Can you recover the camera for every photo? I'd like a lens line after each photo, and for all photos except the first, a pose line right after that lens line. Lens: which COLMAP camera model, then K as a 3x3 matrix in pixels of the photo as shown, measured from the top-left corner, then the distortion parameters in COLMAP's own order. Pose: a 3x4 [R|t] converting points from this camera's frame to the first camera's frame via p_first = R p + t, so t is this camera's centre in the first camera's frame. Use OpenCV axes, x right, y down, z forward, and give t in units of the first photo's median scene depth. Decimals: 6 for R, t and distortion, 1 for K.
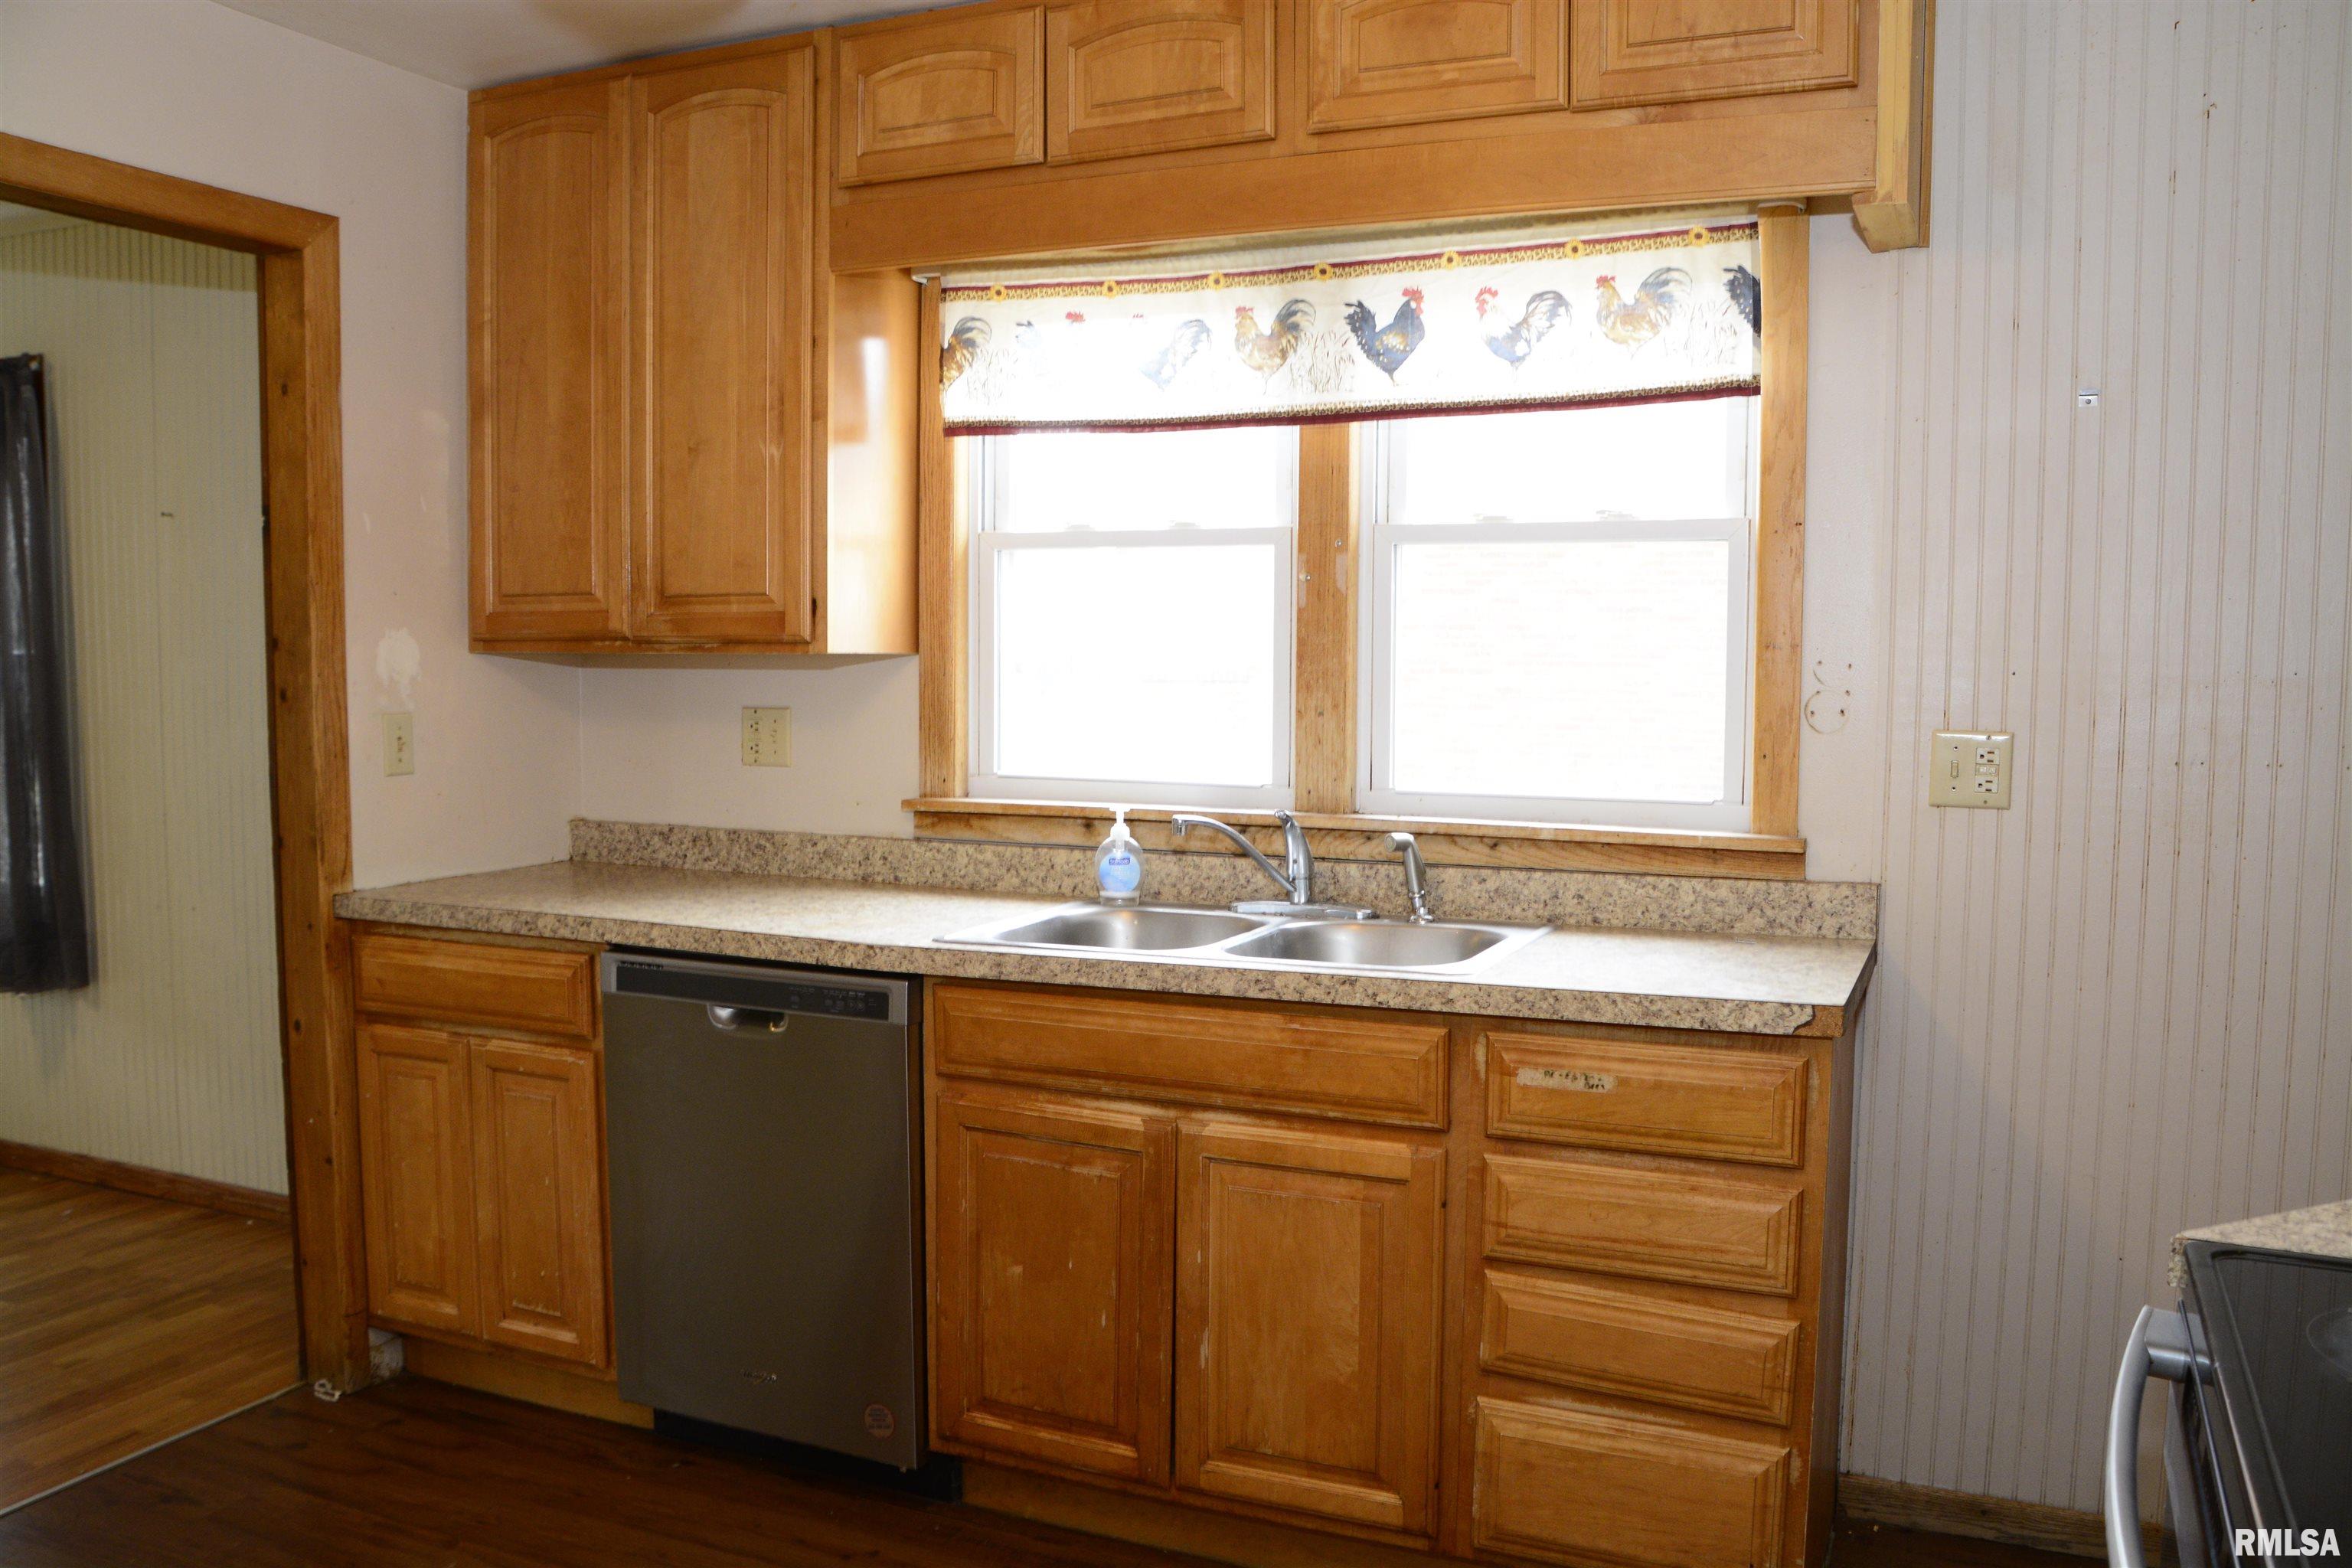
lens RADIAL K [[1832.7, 0, 1178.0], [0, 1832.7, 798.7], [0, 0, 1]] dist [-0.118063, 0.070303]
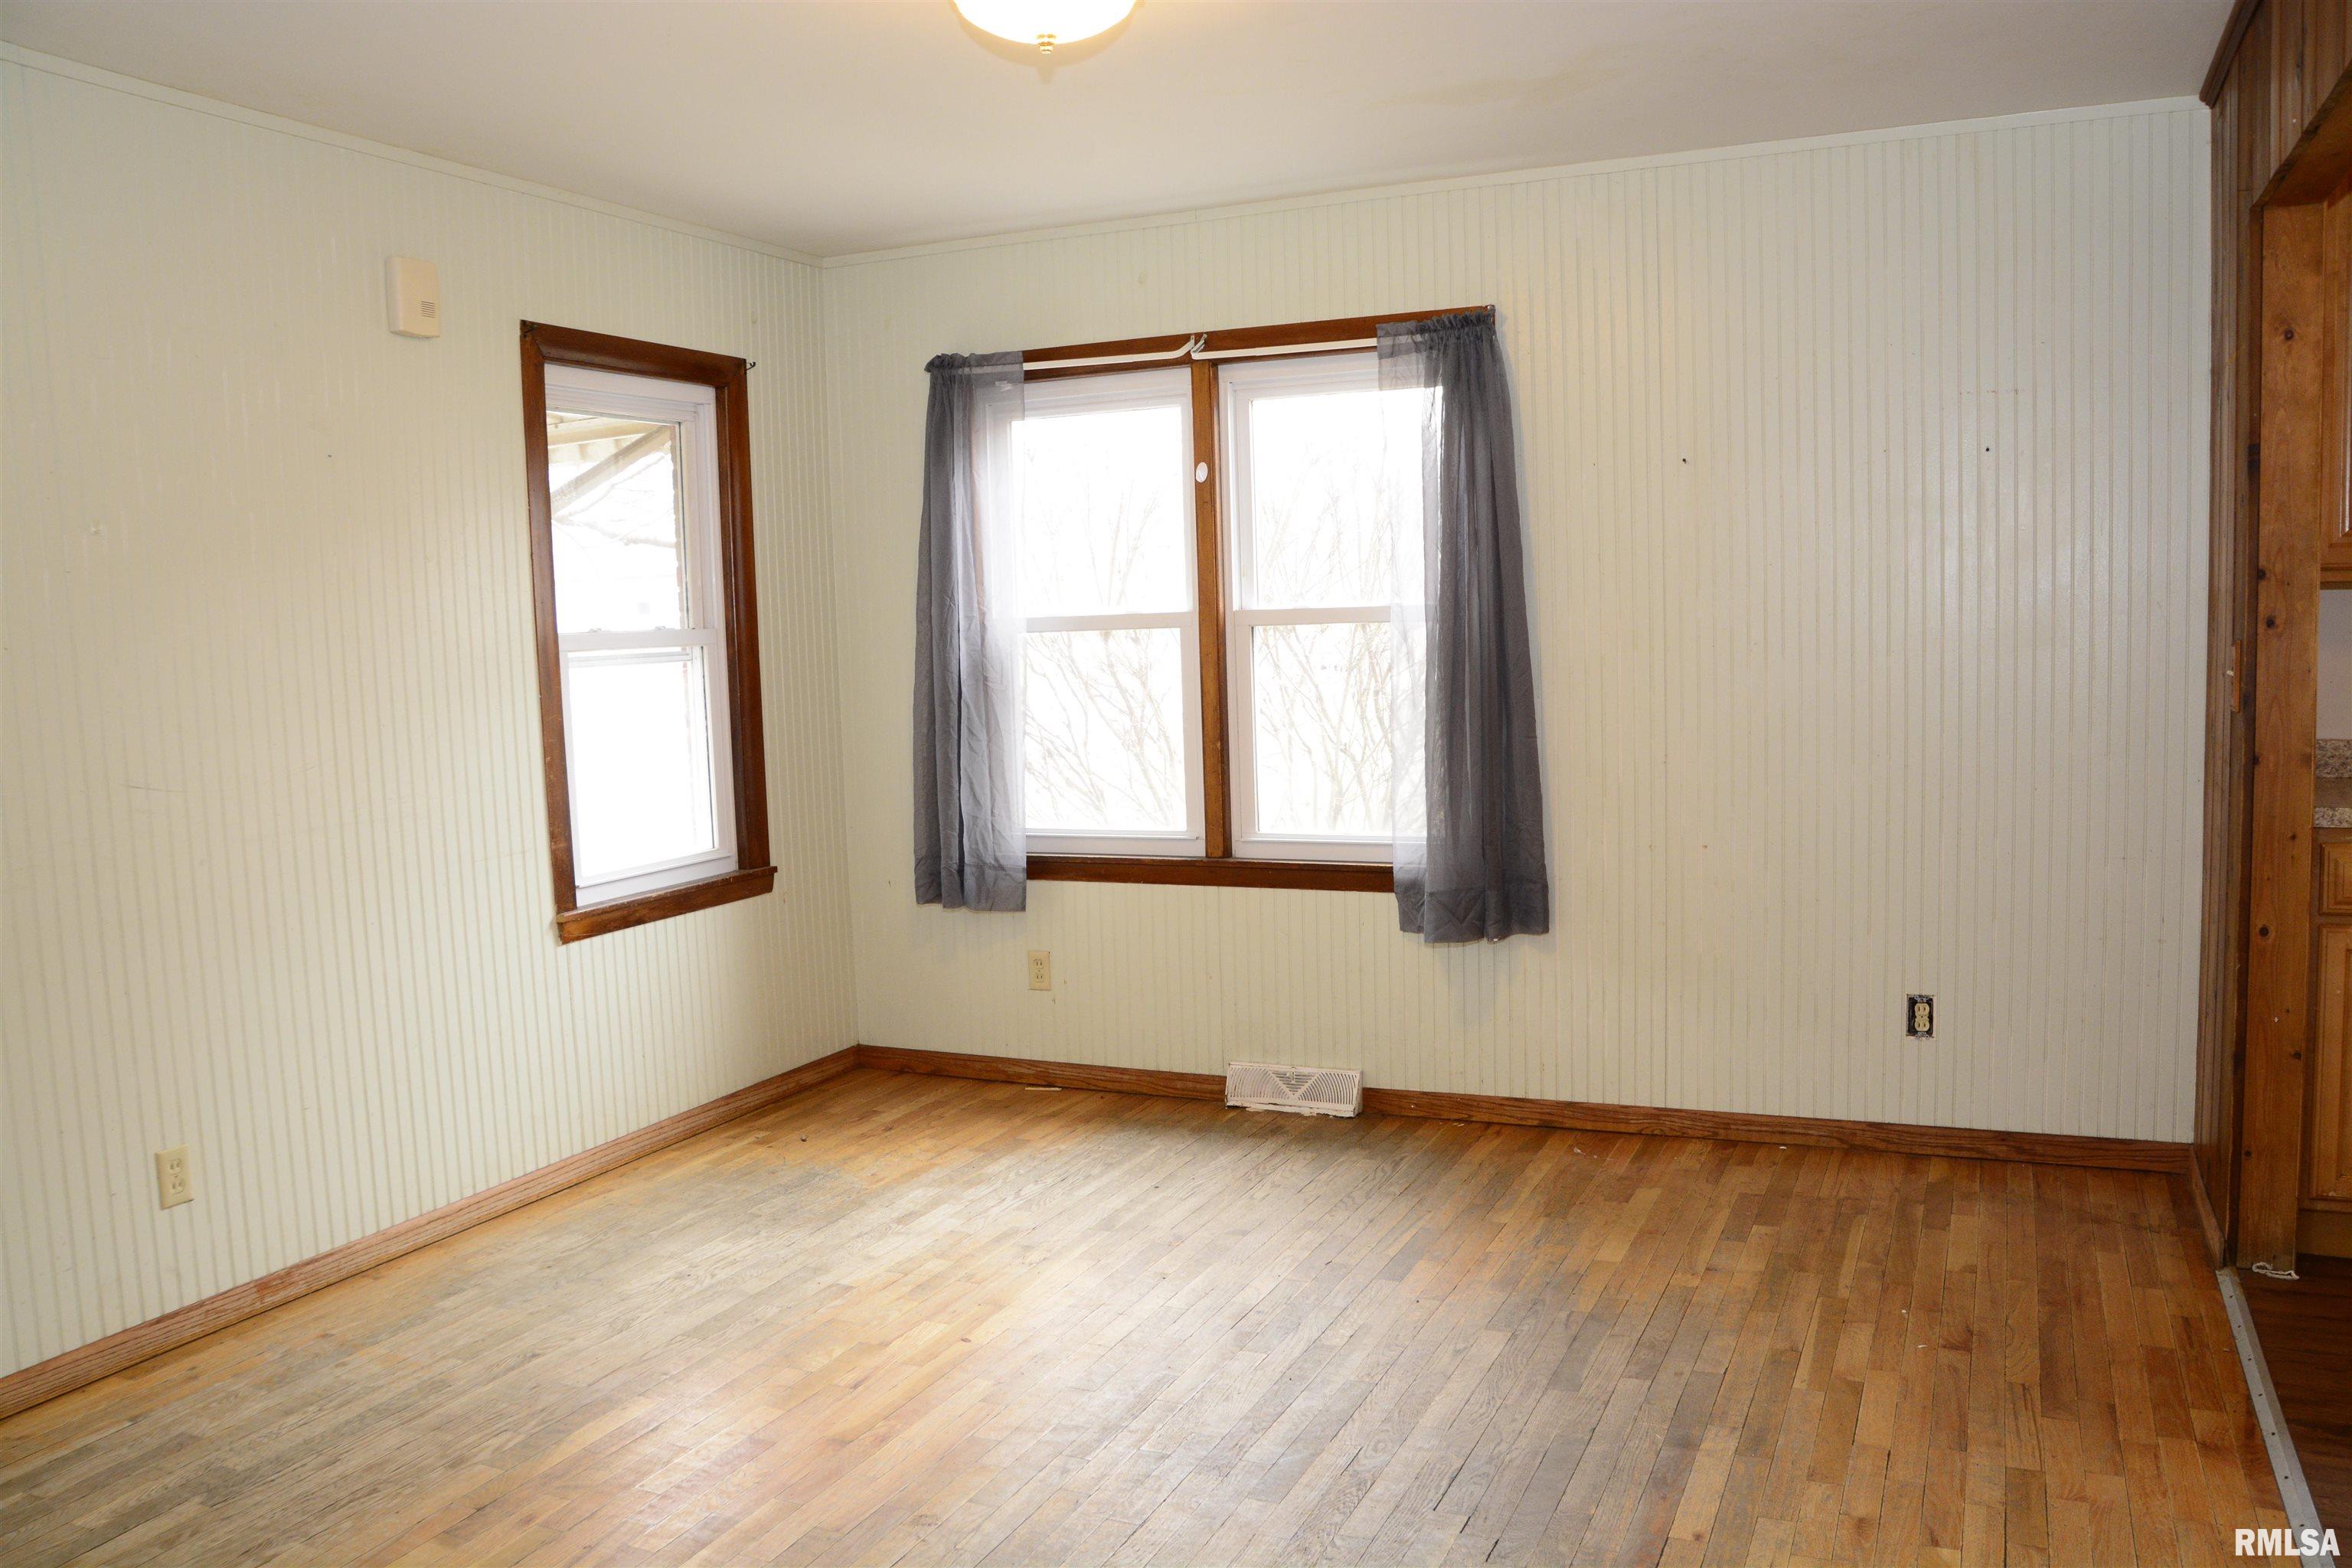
lens RADIAL K [[1832.7, 0, 1181.6], [0, 1832.7, 790.6], [0, 0, 1]] dist [-0.118063, 0.070303]
pose [[0.999168, -0.039782, -0.009023, -1.213988], [0.039929, 0.999063, 0.016727, -0.000913], [0.008349, -0.017073, 0.999819, -0.071153]]
